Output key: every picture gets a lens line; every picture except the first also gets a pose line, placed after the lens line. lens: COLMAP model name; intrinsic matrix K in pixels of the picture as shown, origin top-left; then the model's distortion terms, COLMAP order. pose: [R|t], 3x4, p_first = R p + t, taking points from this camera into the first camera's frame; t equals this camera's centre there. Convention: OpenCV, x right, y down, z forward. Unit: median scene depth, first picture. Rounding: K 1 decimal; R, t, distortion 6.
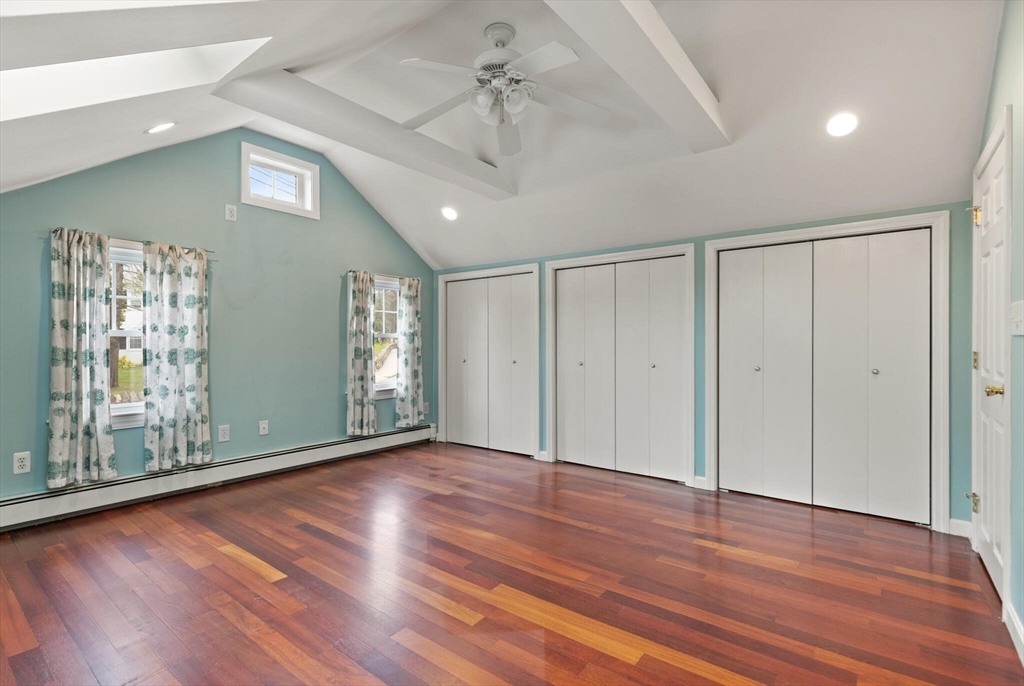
lens RADIAL K [[473.0, 0, 509.9], [0, 473.0, 346.0], [0, 0, 1]] dist [0.004446, 0.000298]
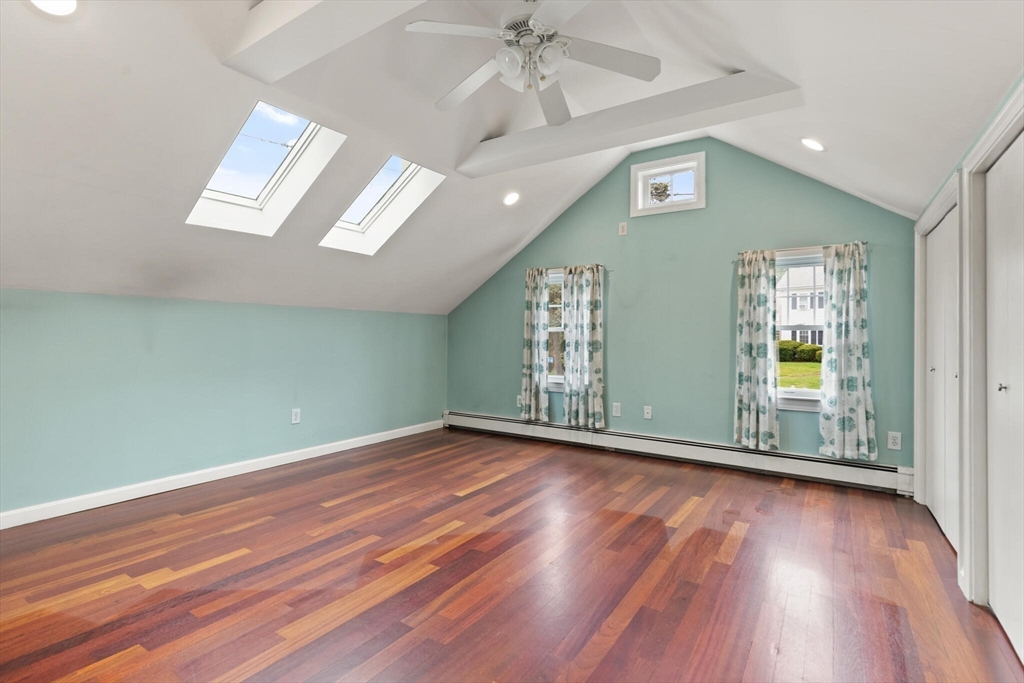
lens RADIAL K [[479.7, 0, 517.3], [0, 479.7, 334.3], [0, 0, 1]] dist [0.016220, 0.000023]
pose [[0.086964, -0.003425, -0.996206, 0.679116], [-0.013407, 0.999899, -0.004608, -0.002299], [0.996121, 0.013757, 0.086909, 0.697752]]
